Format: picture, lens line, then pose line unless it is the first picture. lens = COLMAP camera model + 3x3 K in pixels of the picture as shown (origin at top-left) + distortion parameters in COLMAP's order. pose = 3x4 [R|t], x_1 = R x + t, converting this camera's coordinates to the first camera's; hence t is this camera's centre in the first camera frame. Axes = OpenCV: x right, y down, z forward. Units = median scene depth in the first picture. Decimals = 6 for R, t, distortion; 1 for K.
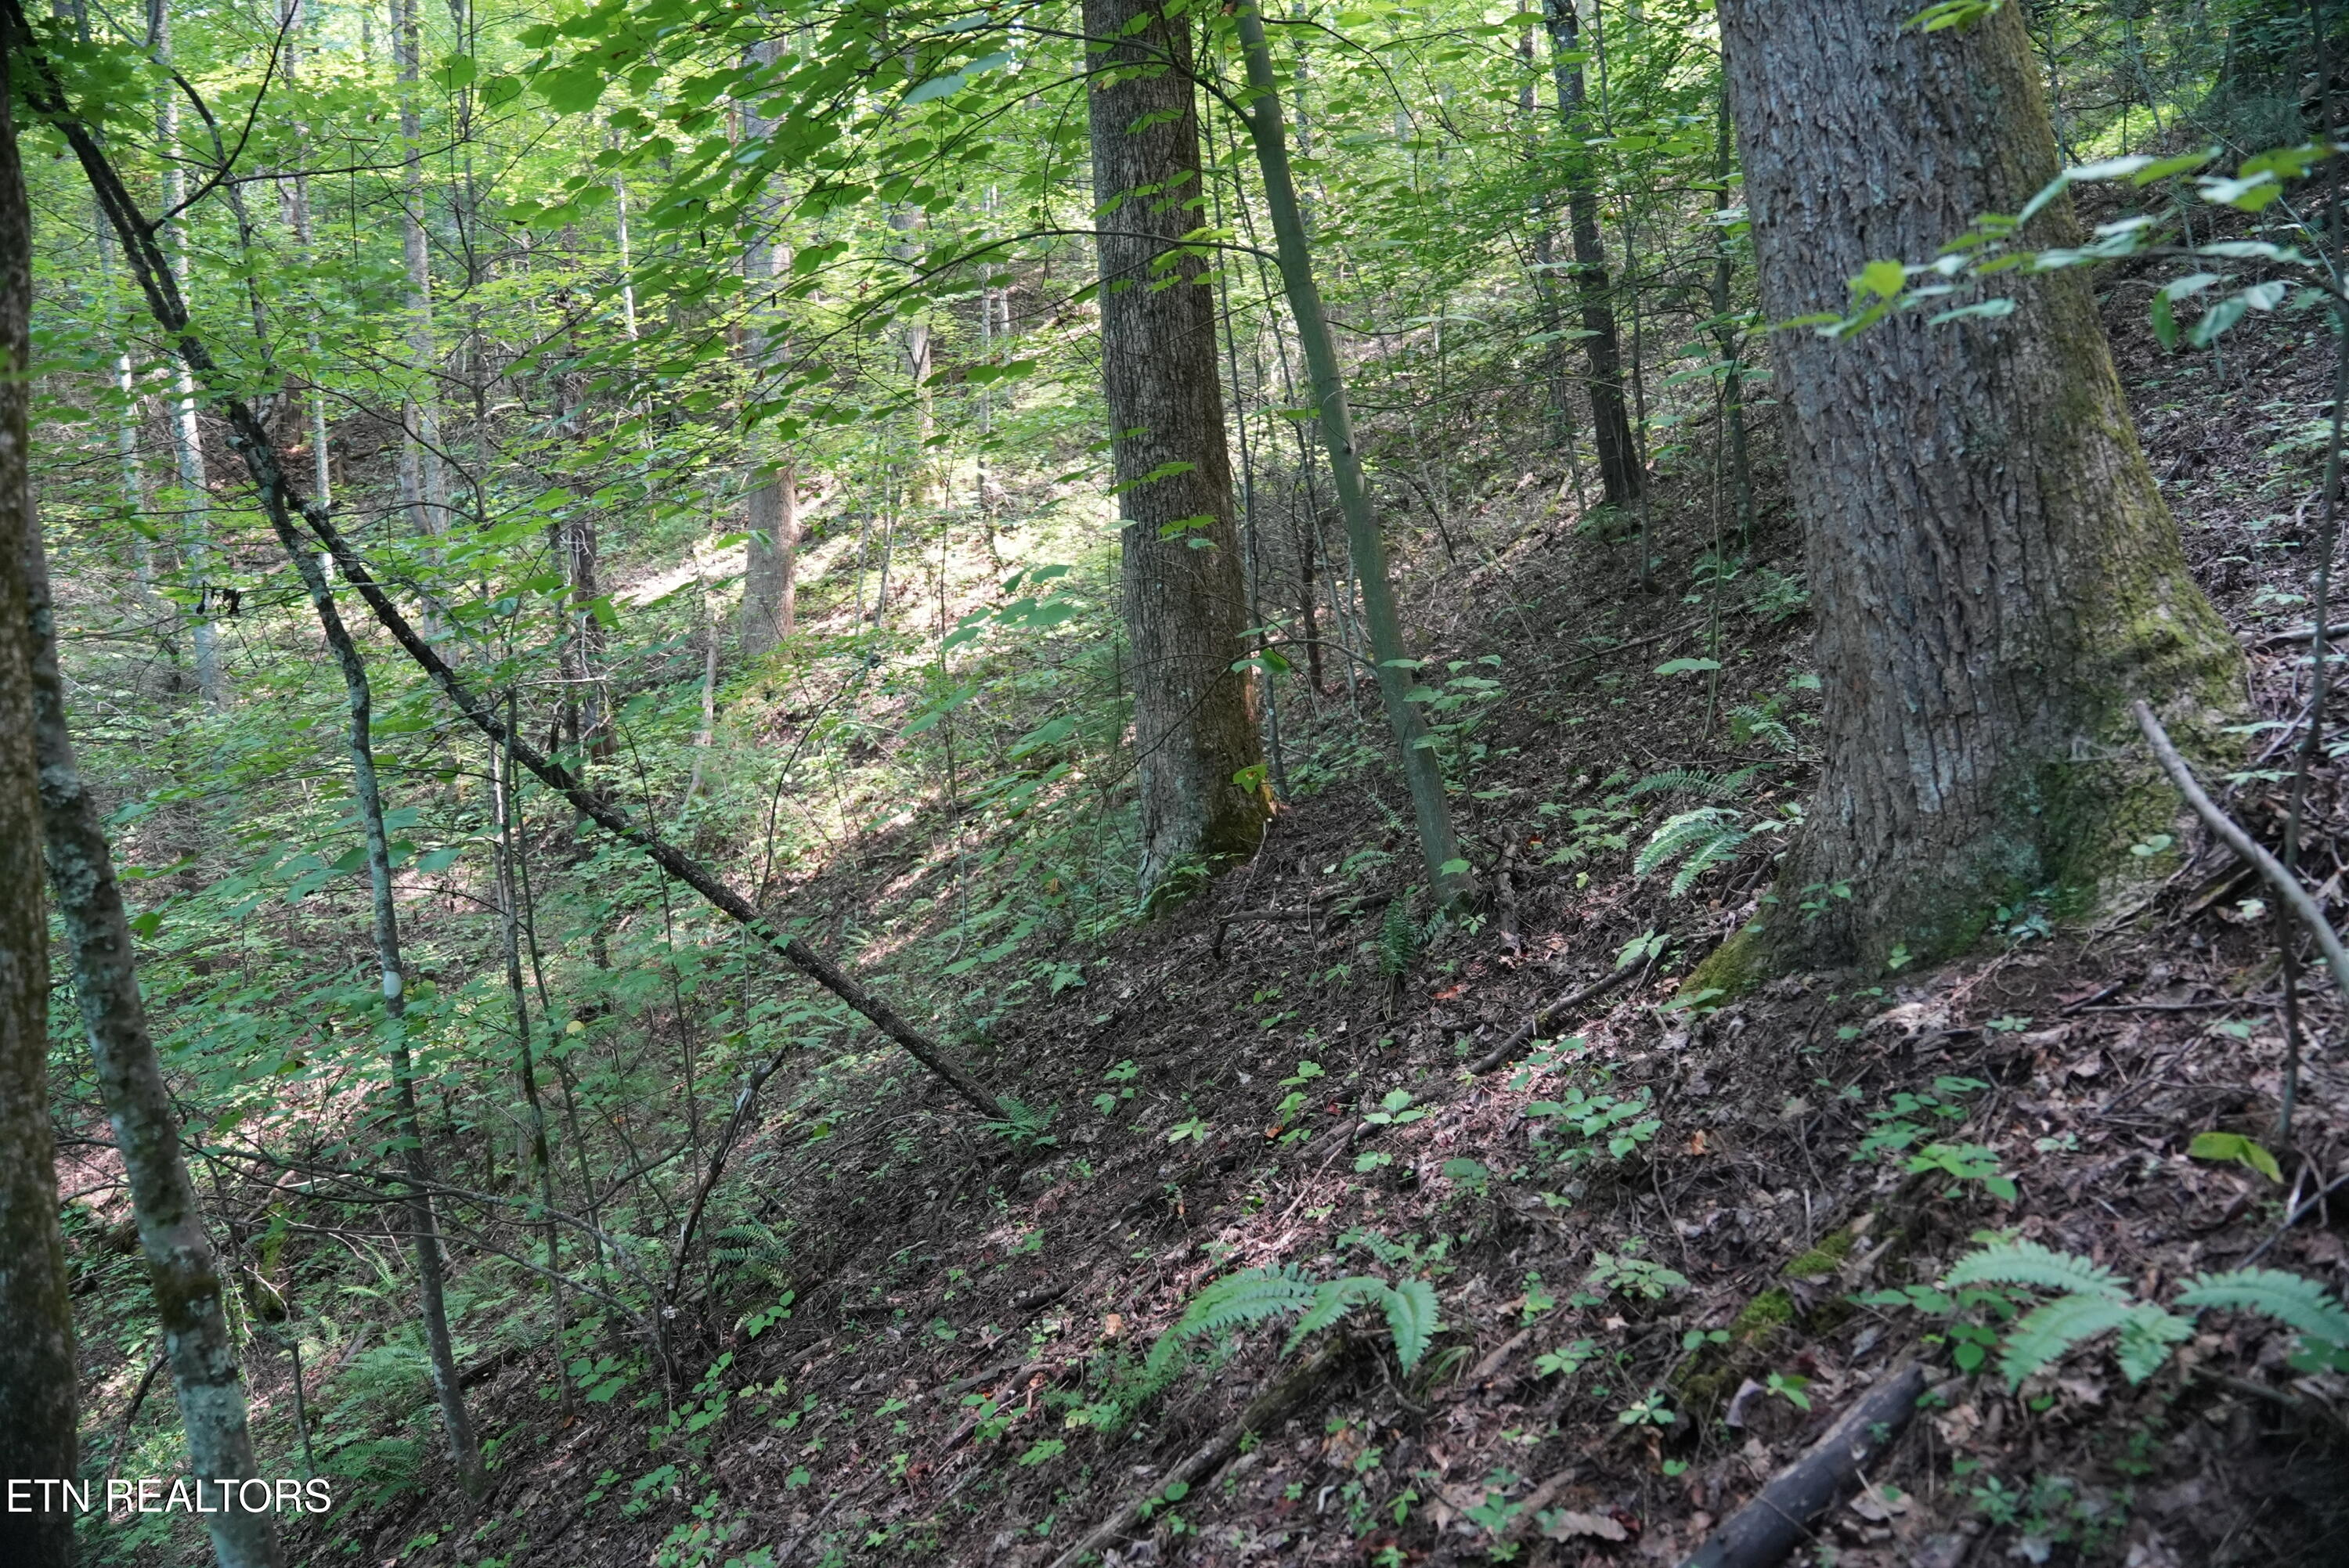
lens RADIAL K [[1648.4, 0, 1174.0], [0, 1648.4, 774.4], [0, 0, 1]] dist [-0.141783, 0.116586]
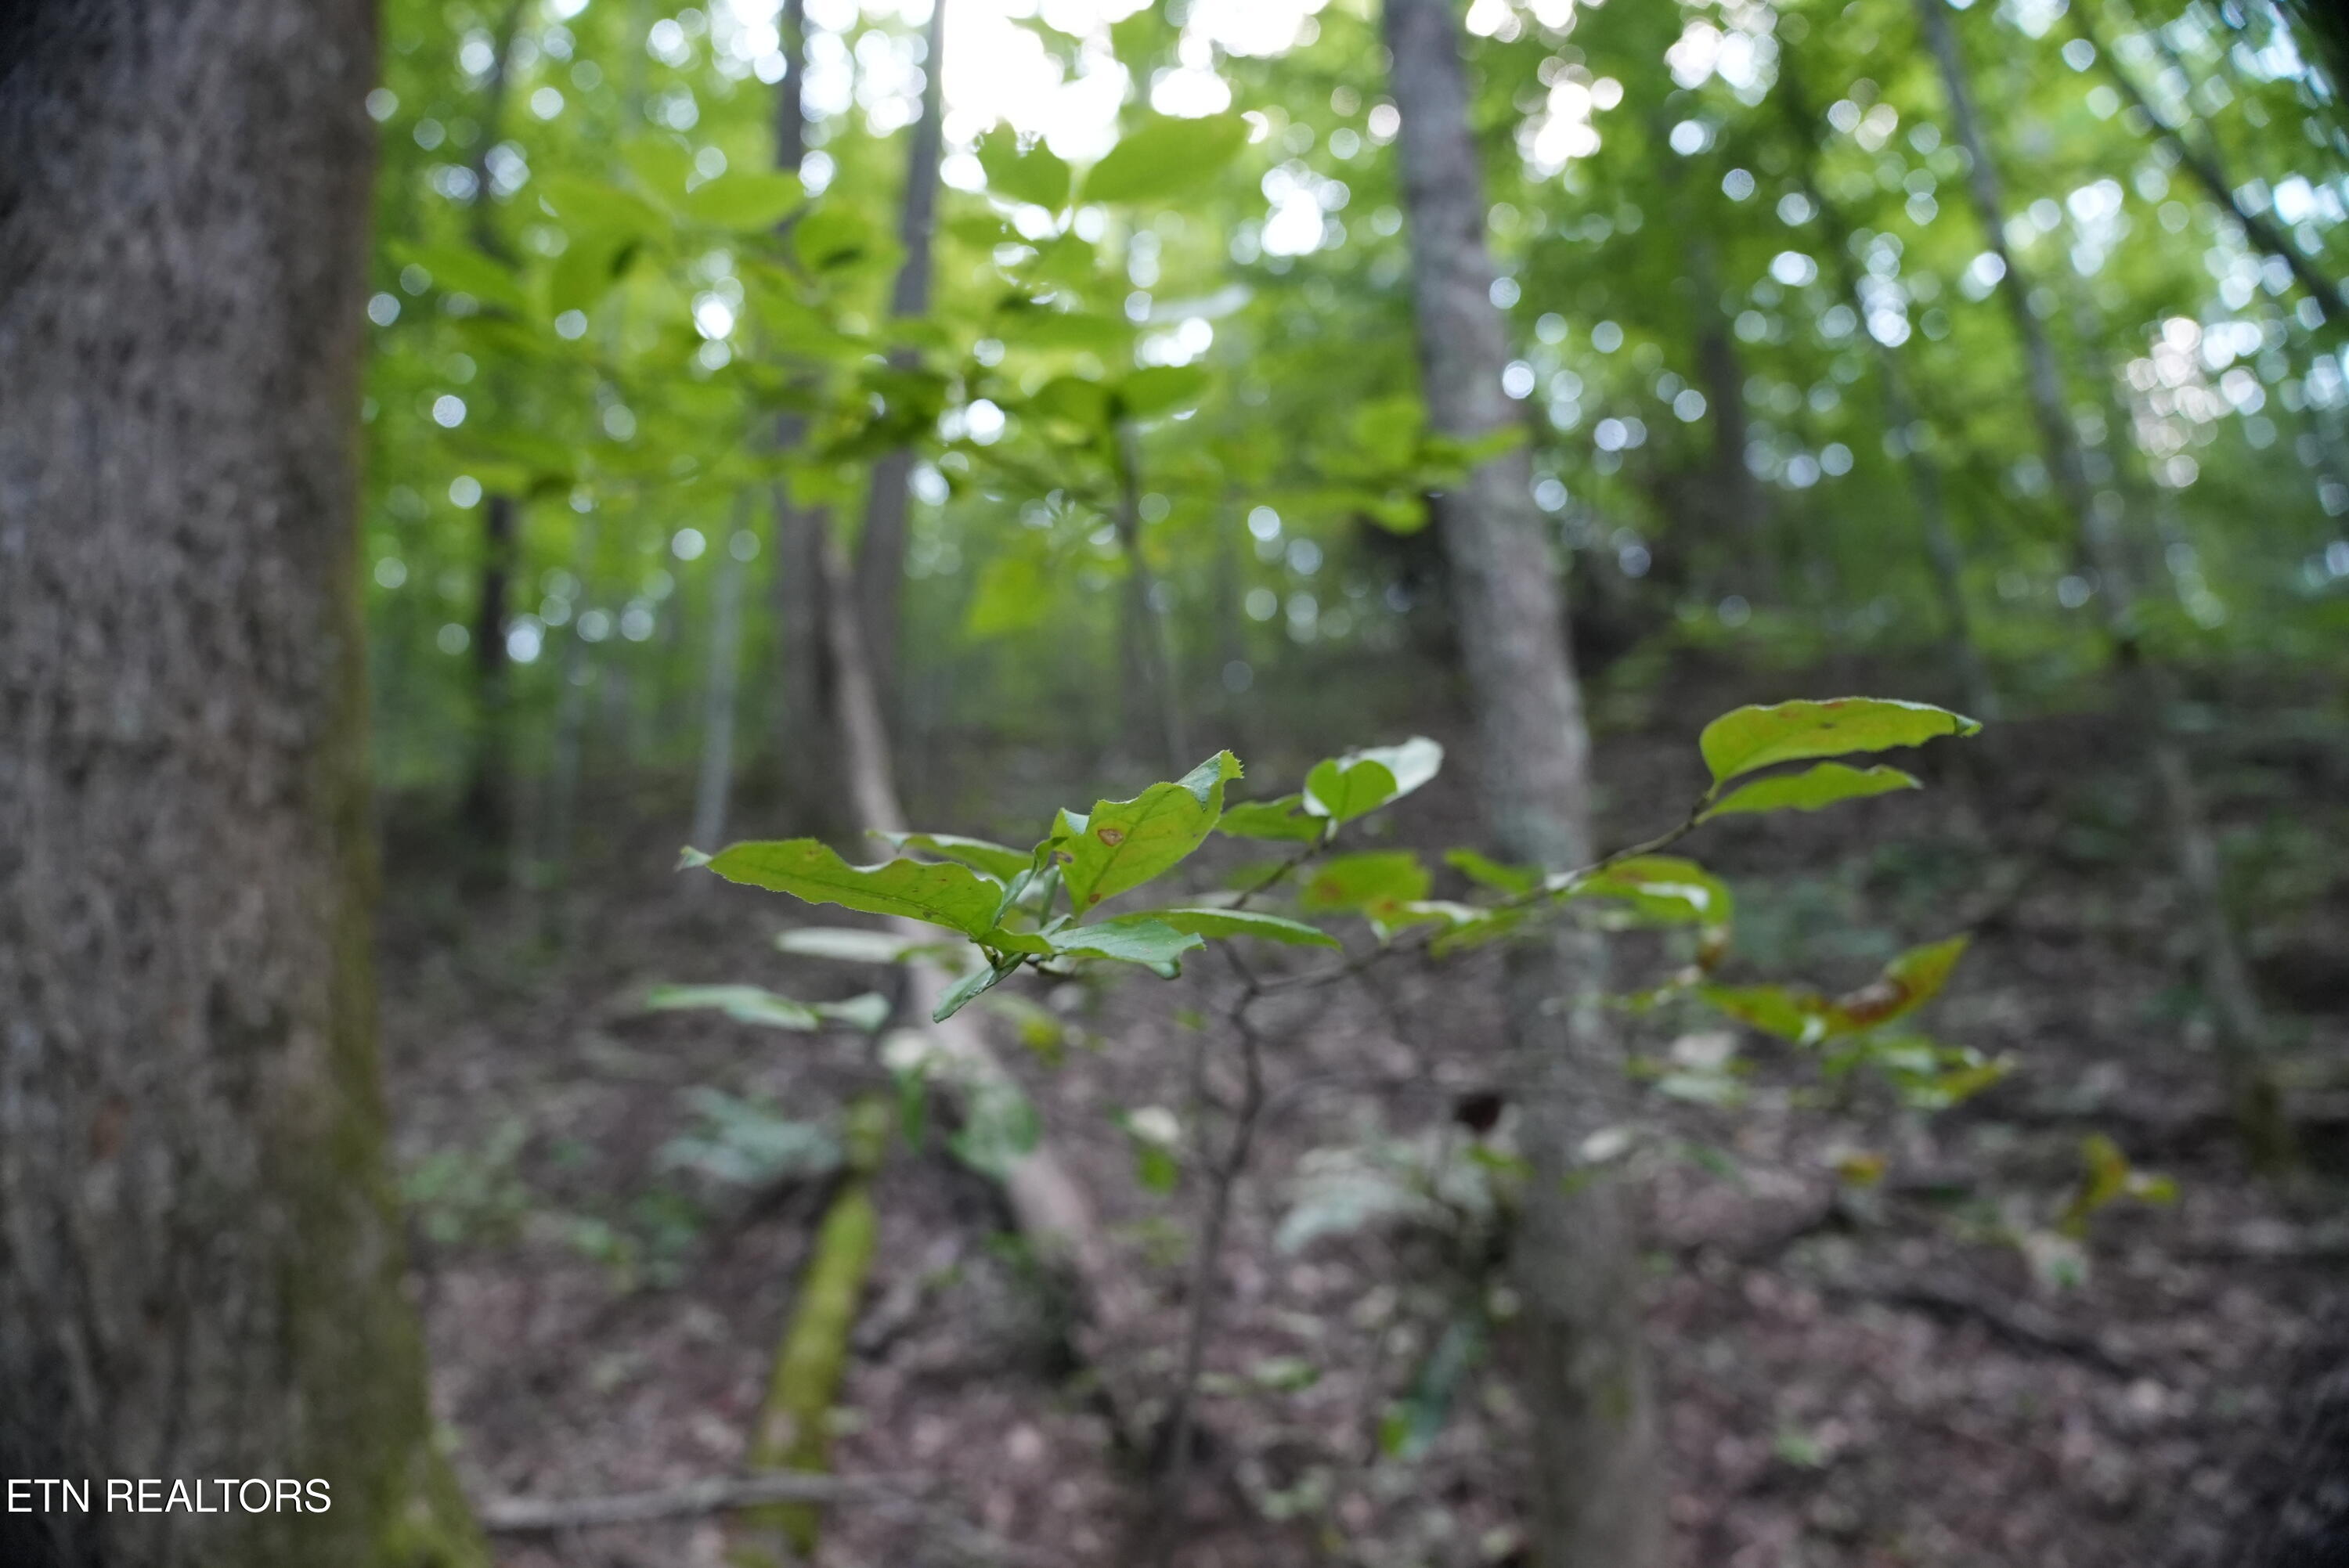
lens RADIAL K [[1648.4, 0, 1174.0], [0, 1648.4, 774.4], [0, 0, 1]] dist [-0.141783, 0.116586]
pose [[0.370623, 0.361131, 0.855700, 0.091781], [0.022792, 0.917499, -0.397084, -0.103360], [-0.928504, 0.166672, 0.331815, 0.433040]]
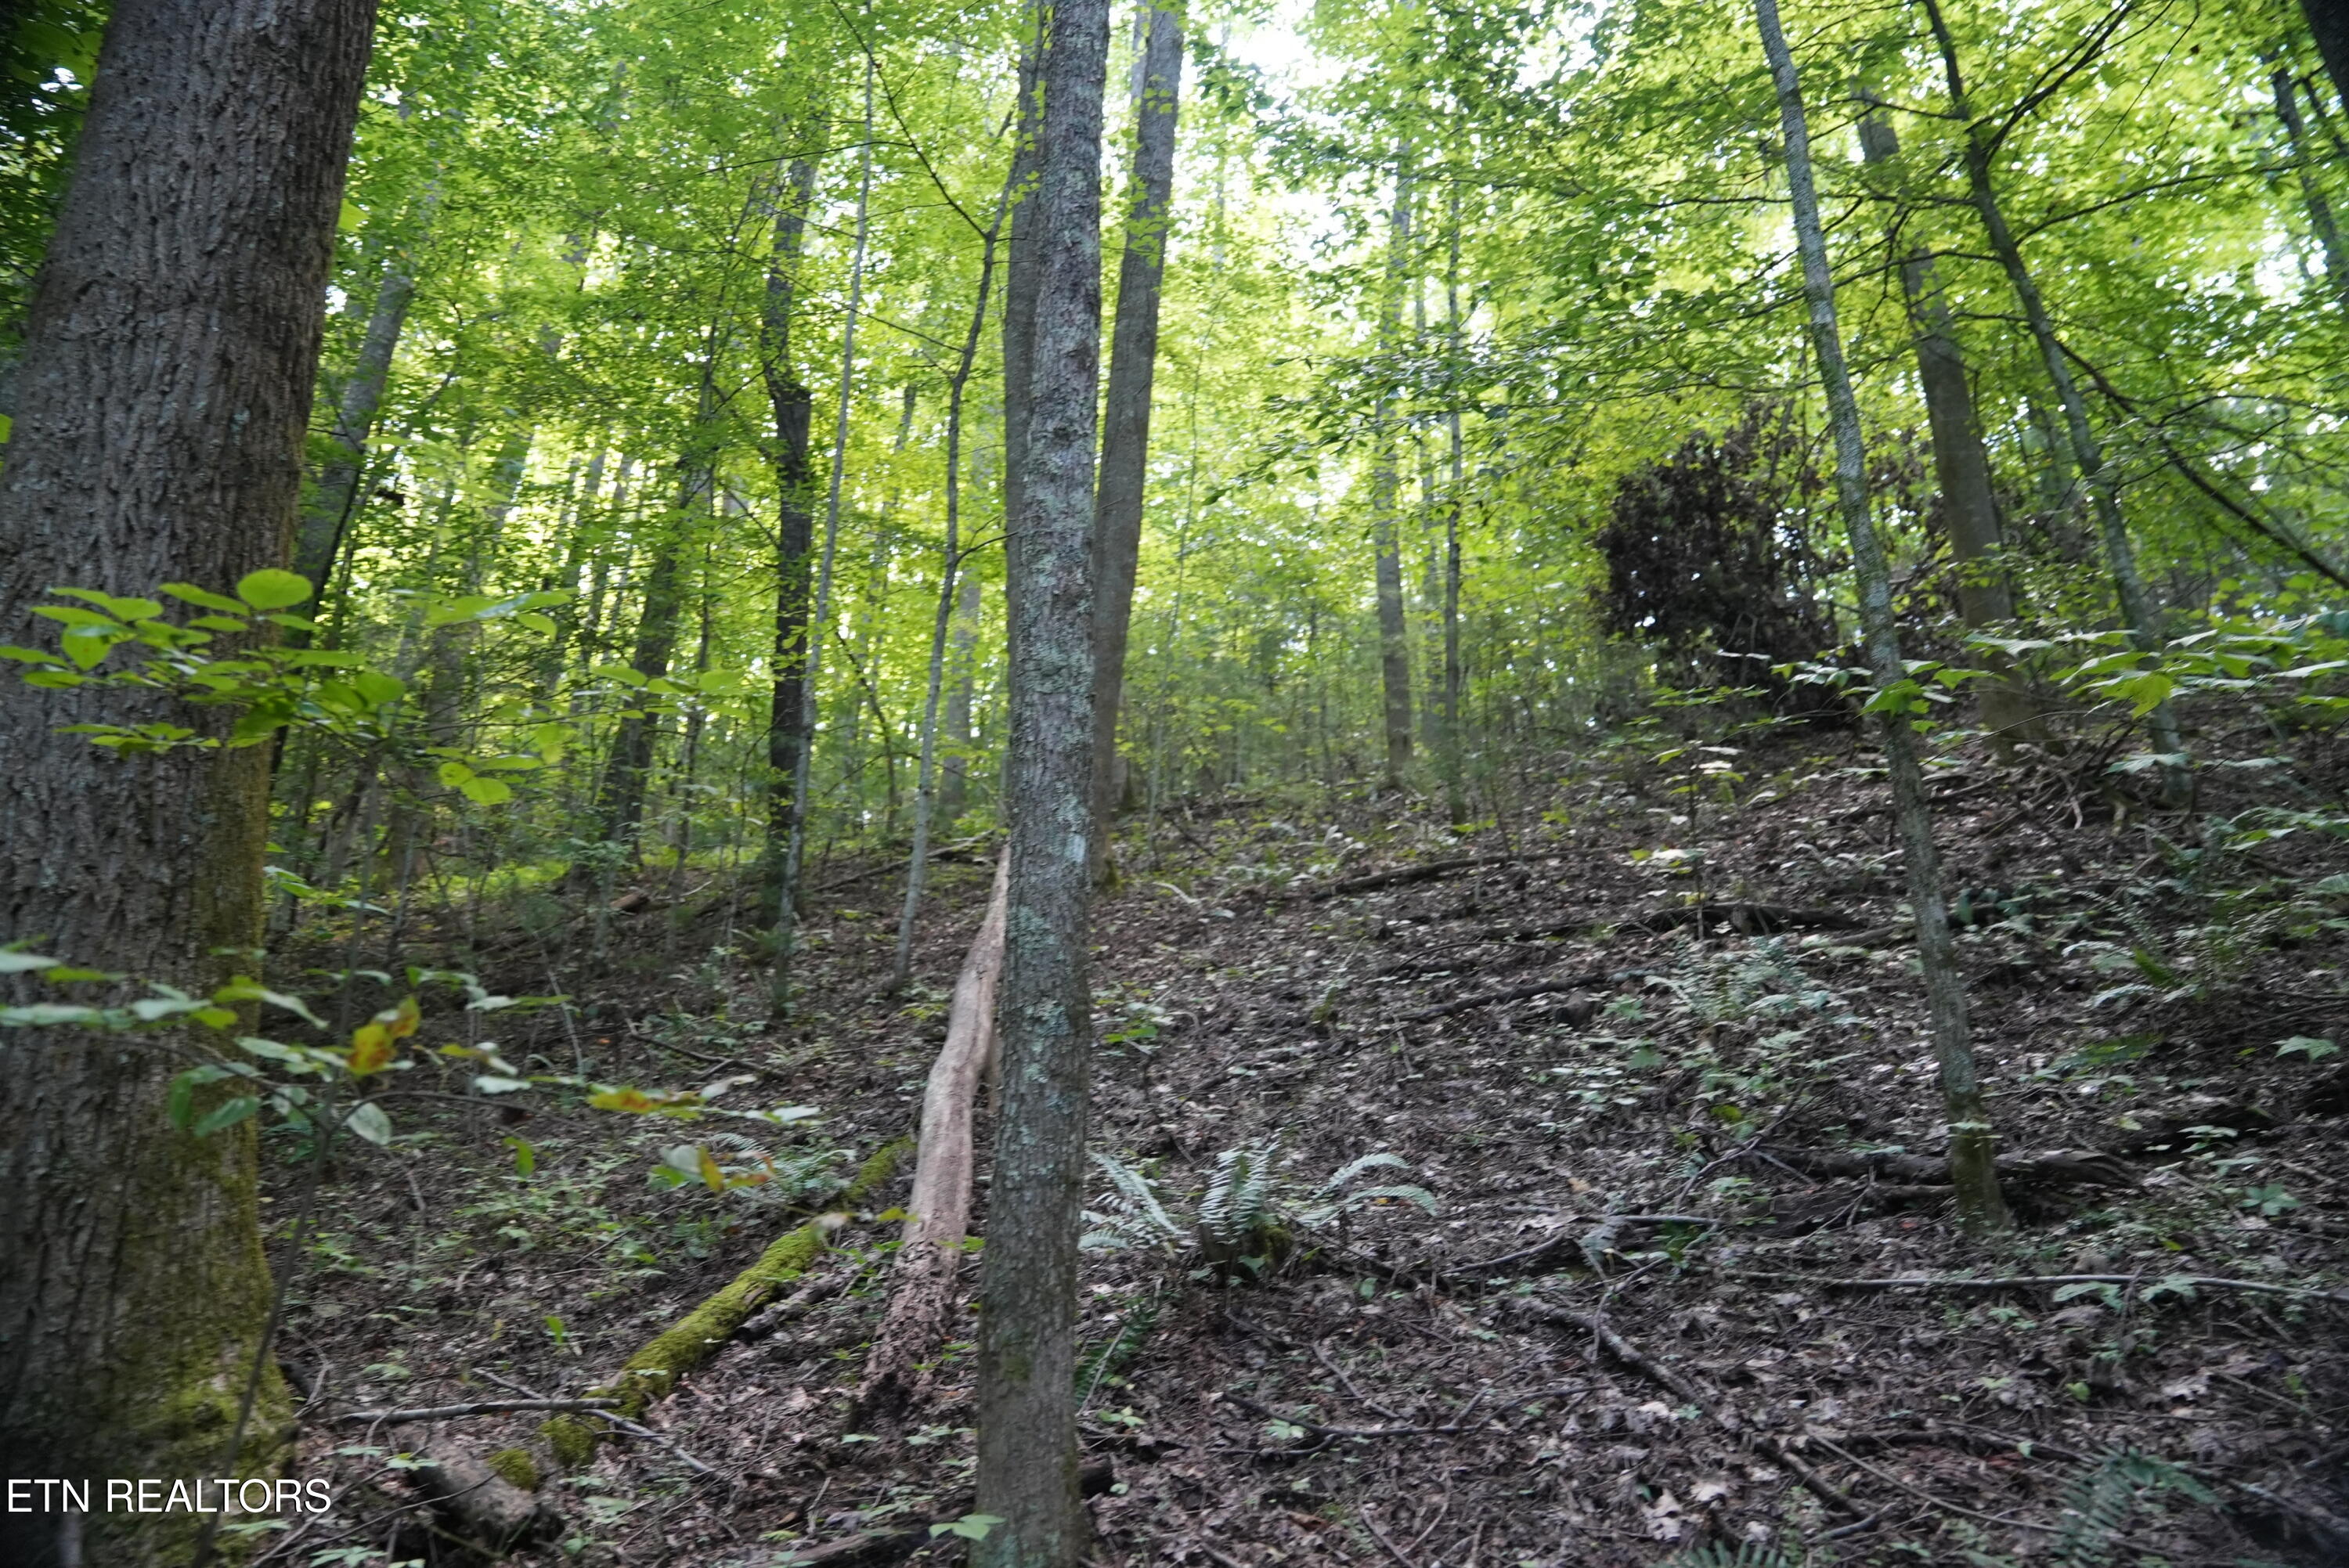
lens RADIAL K [[1648.4, 0, 1174.0], [0, 1648.4, 774.4], [0, 0, 1]] dist [-0.141783, 0.116586]
pose [[0.573091, 0.372387, 0.729996, 0.113542], [-0.040171, 0.902486, -0.428841, -0.044174], [-0.818507, 0.216440, 0.532166, -0.047235]]
